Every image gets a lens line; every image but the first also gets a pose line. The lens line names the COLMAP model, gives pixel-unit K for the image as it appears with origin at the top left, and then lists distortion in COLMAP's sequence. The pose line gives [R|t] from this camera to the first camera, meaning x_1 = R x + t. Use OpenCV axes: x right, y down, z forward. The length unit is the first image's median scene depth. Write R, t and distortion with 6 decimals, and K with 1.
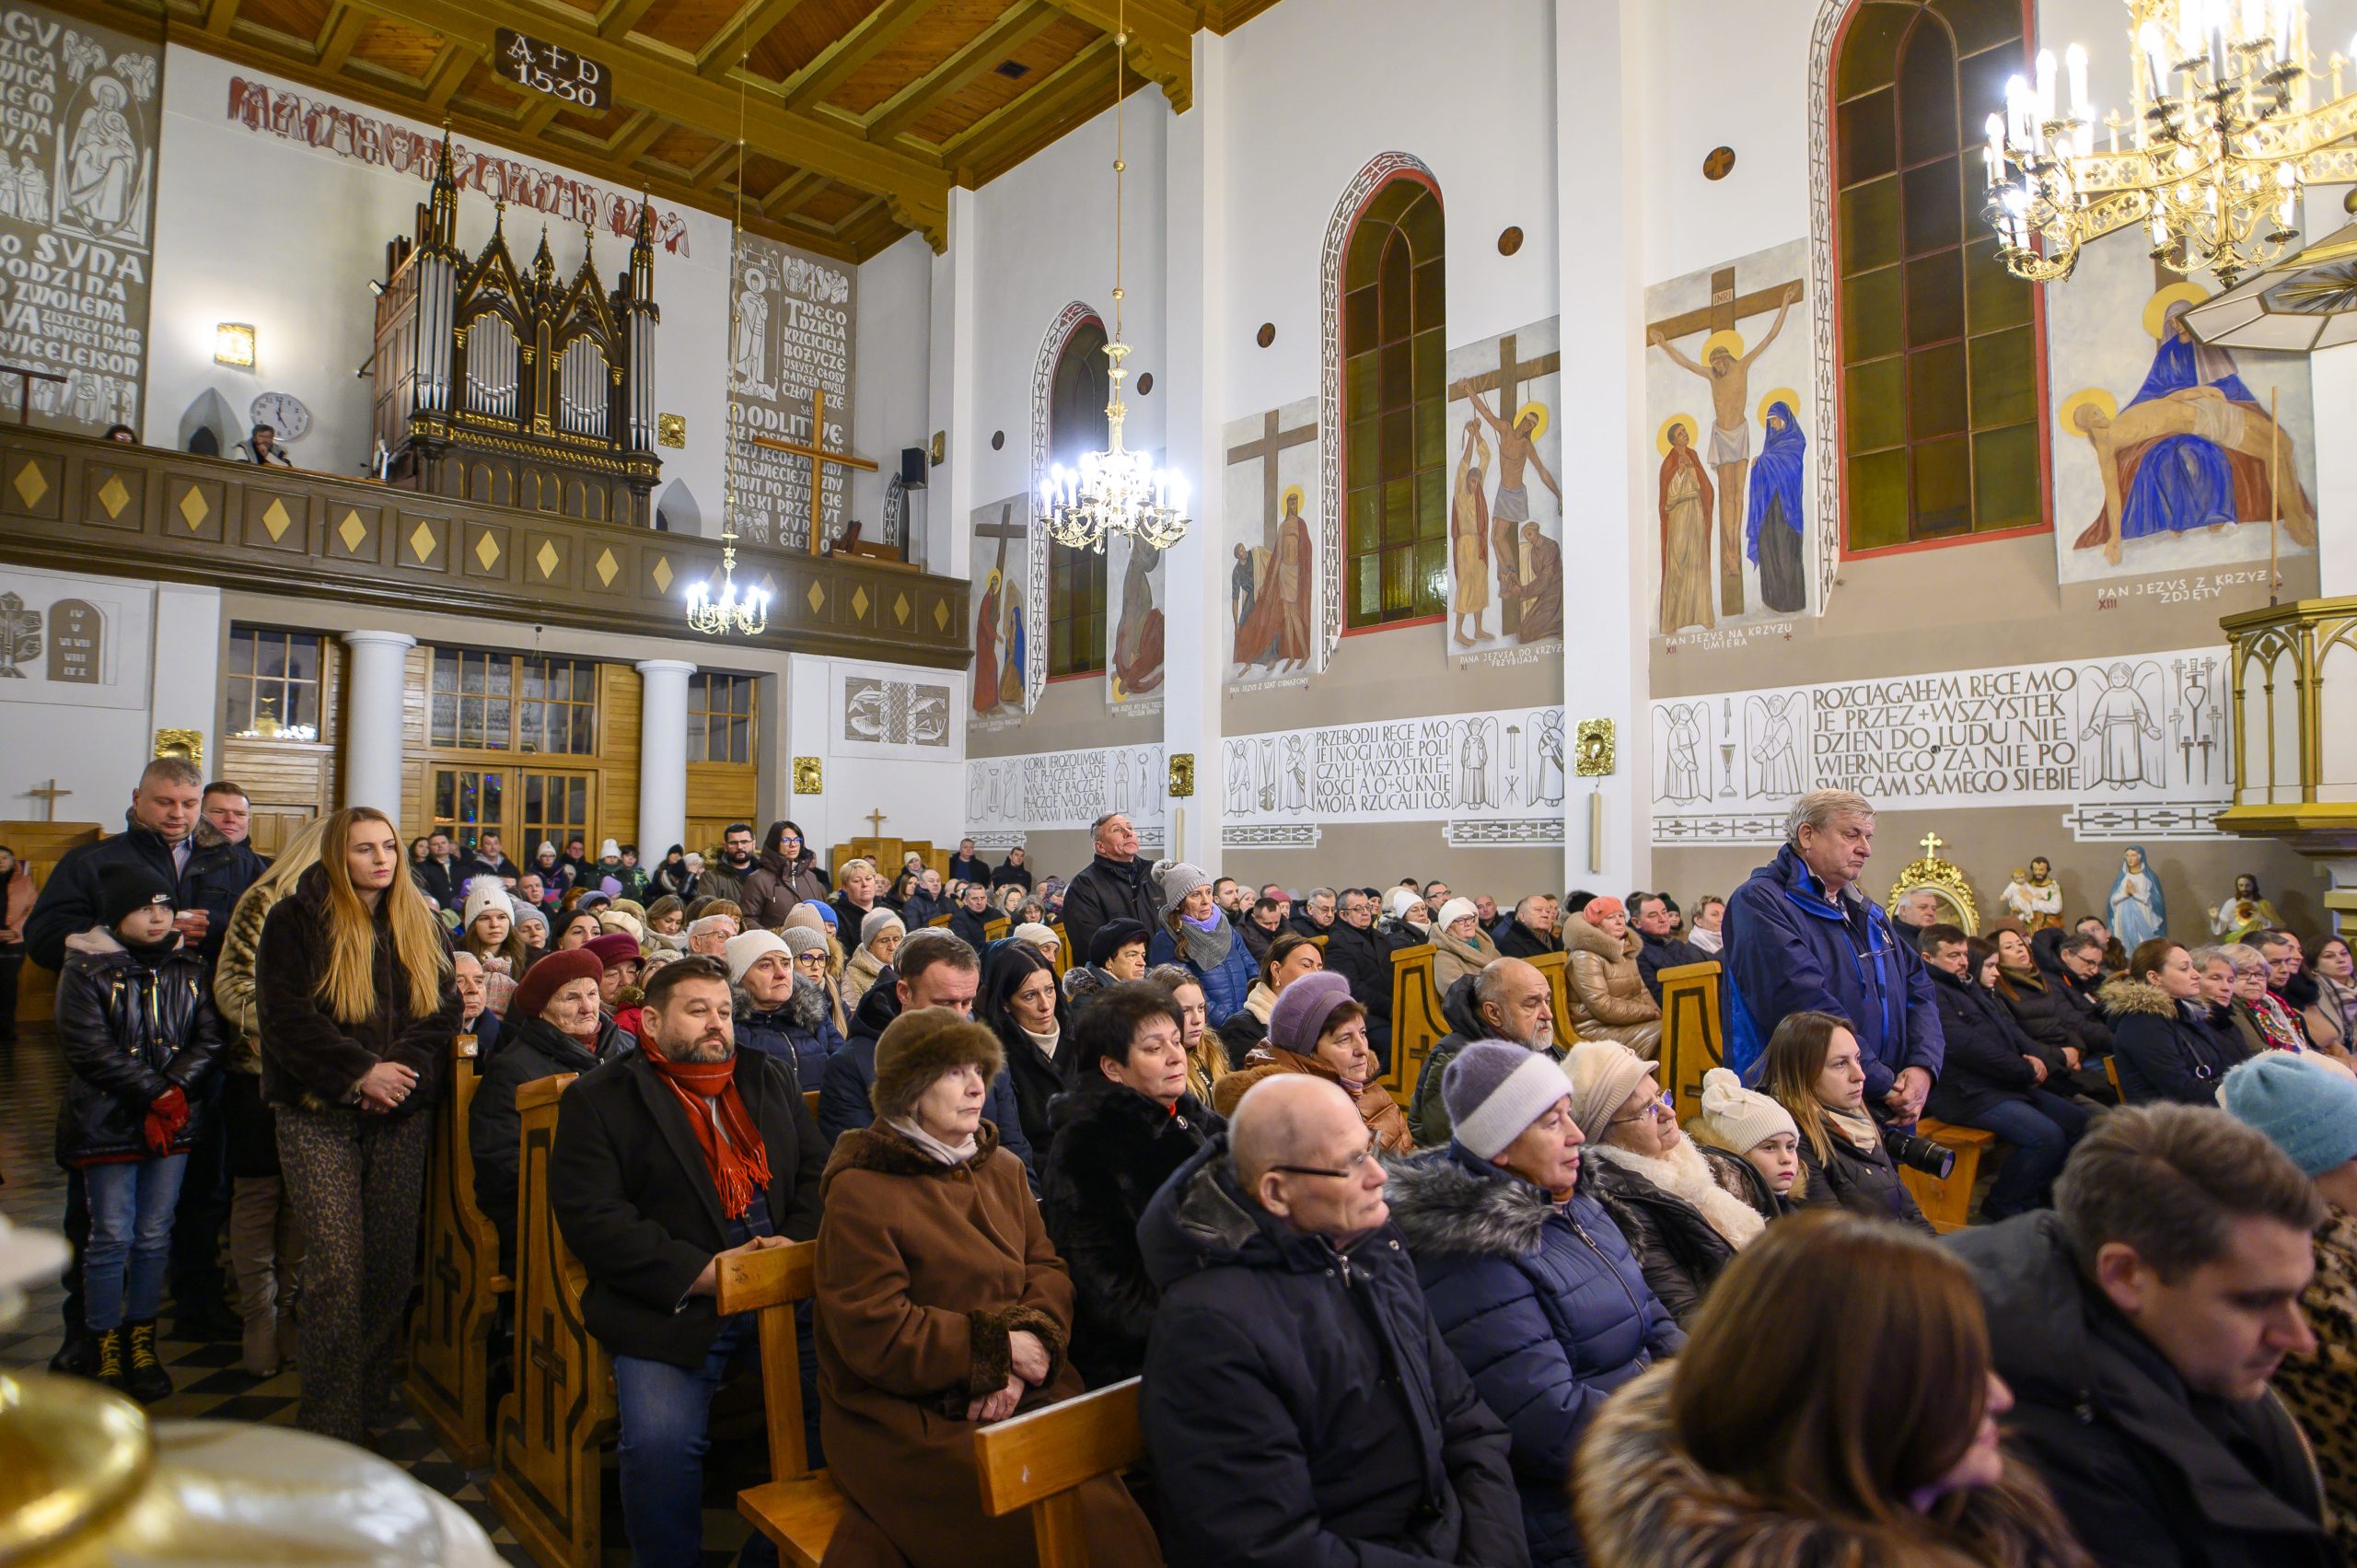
lens RADIAL K [[1394.6, 0, 1202.7], [0, 1394.6, 795.9], [0, 0, 1]] dist [-0.025302, 0.003420]
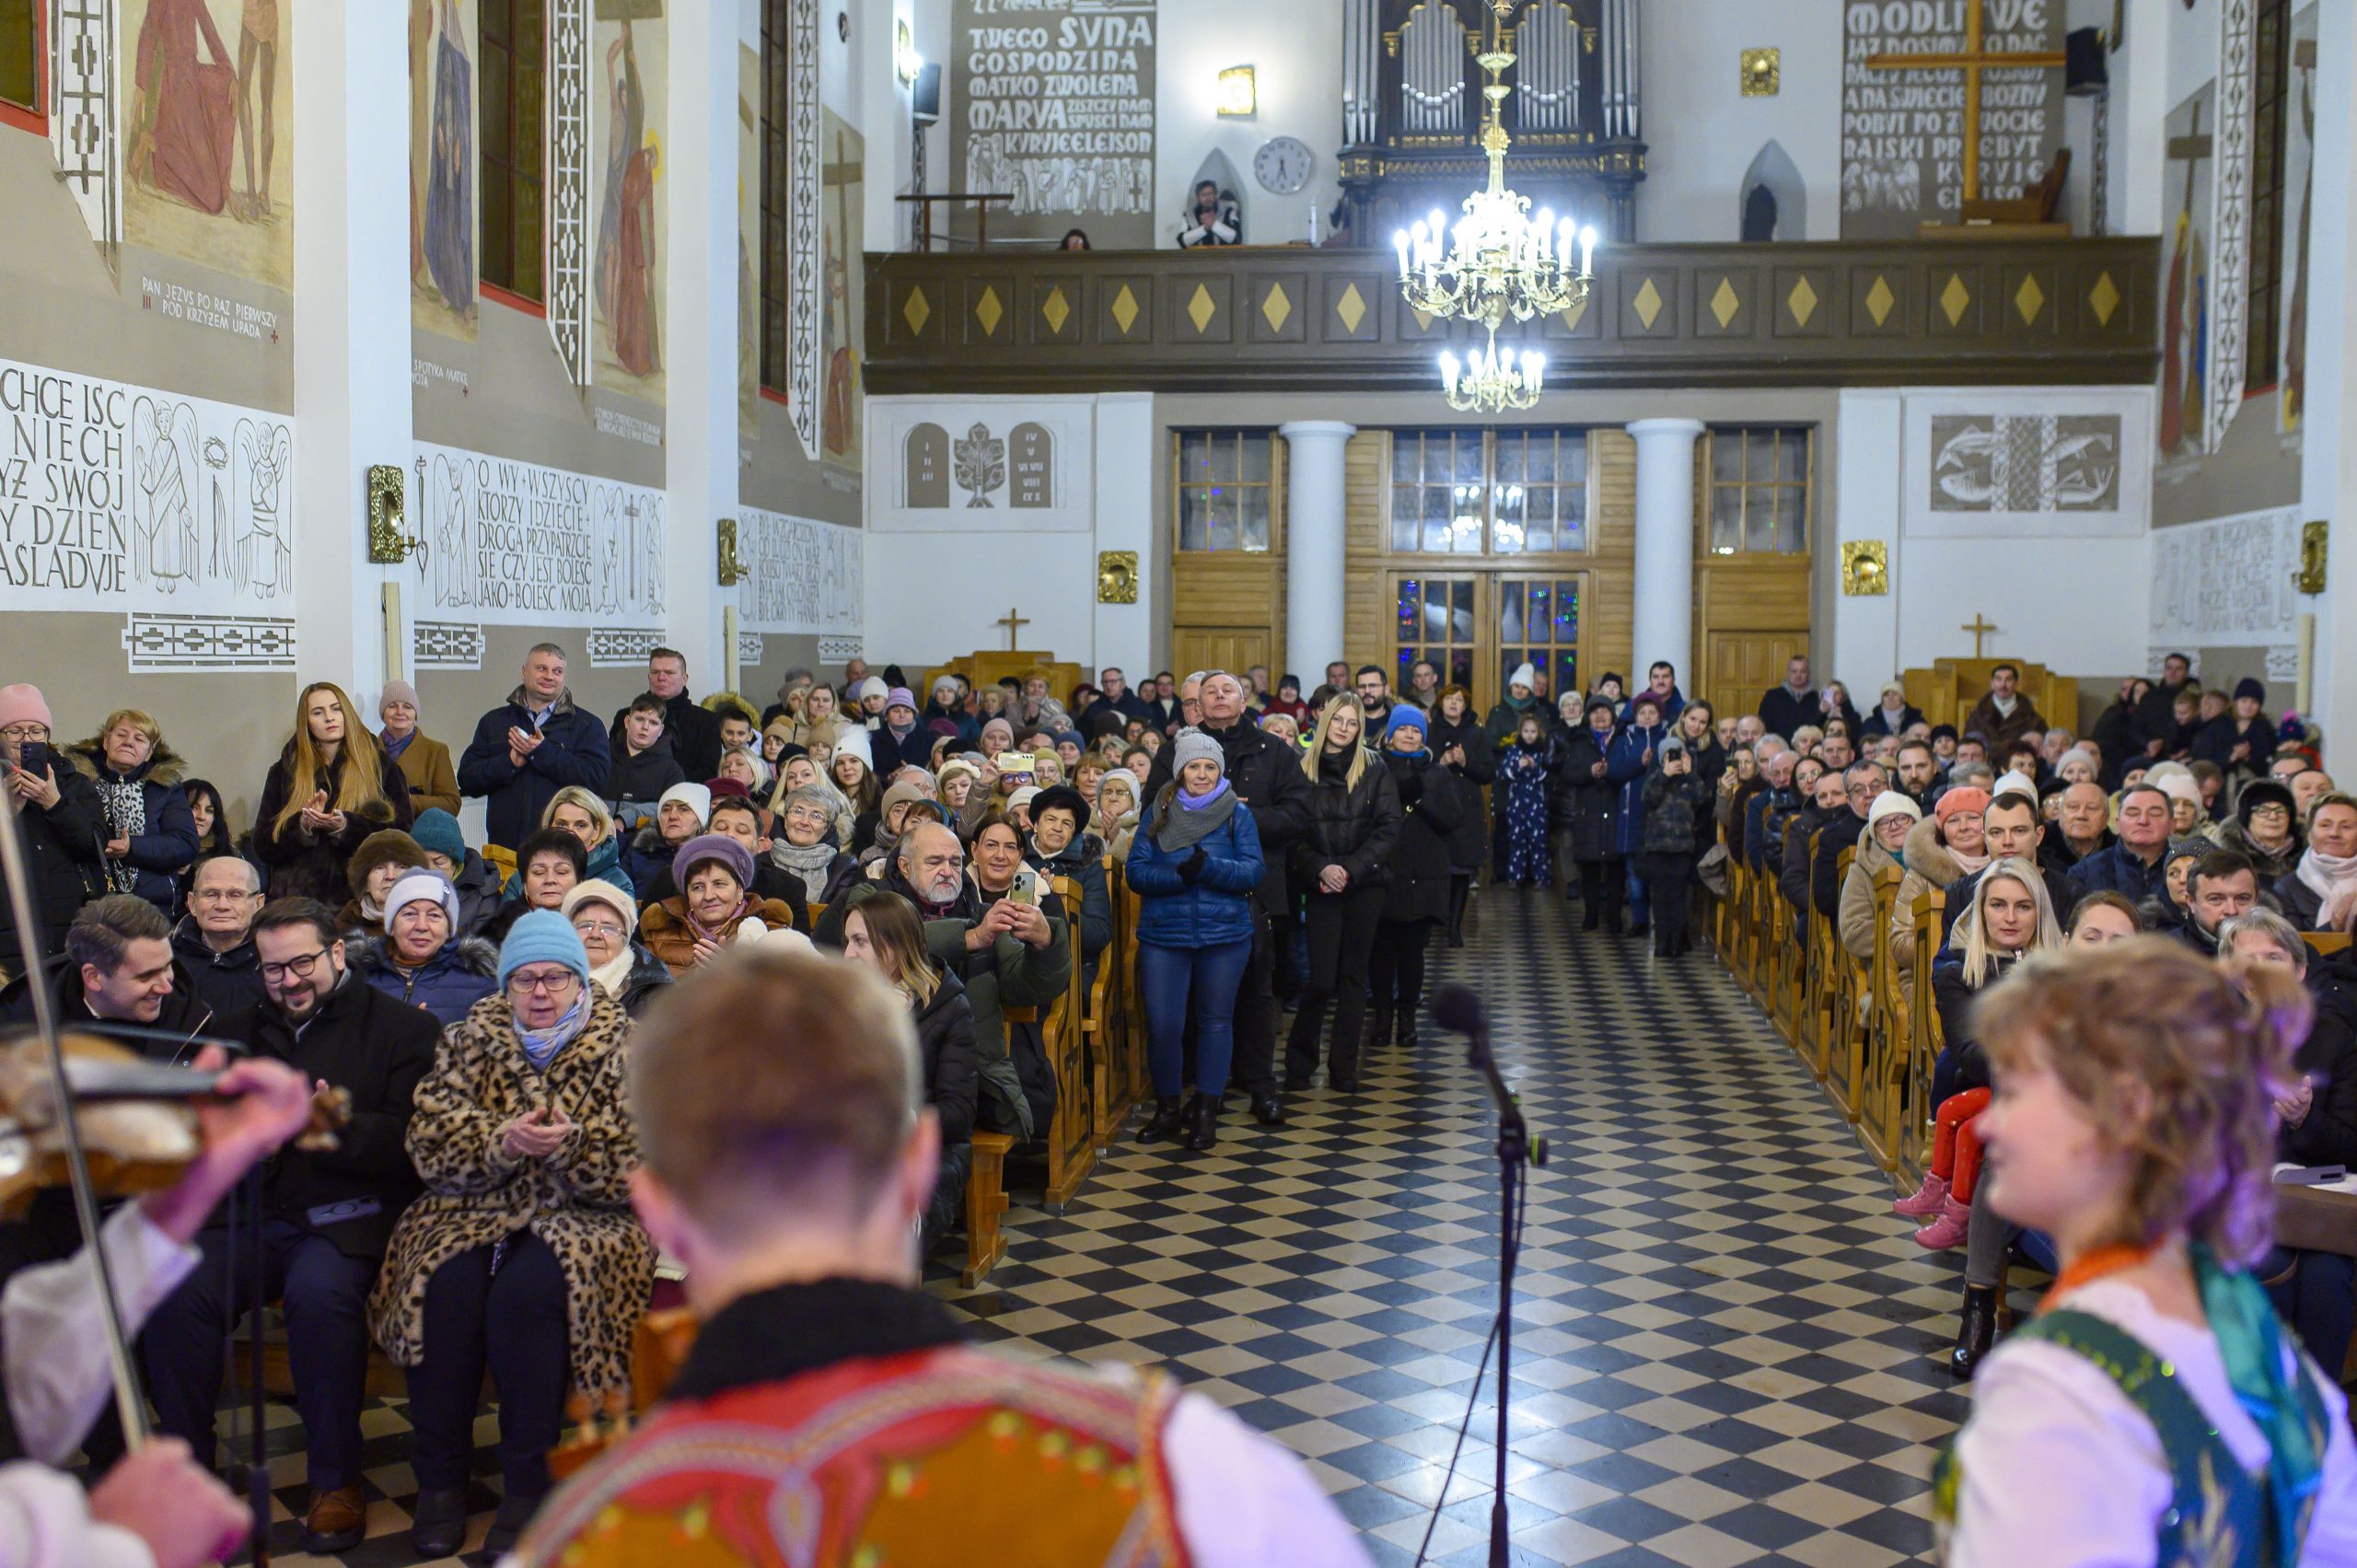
lens RADIAL K [[2320.1, 0, 1192.3], [0, 2320.1, 791.8], [0, 0, 1]] dist [-0.066999, 0.113059]
pose [[0.640921, 0.046372, -0.766205, 0.433095], [0.034642, 0.995409, 0.089222, -0.020167], [0.766825, -0.083727, 0.636372, 0.015343]]
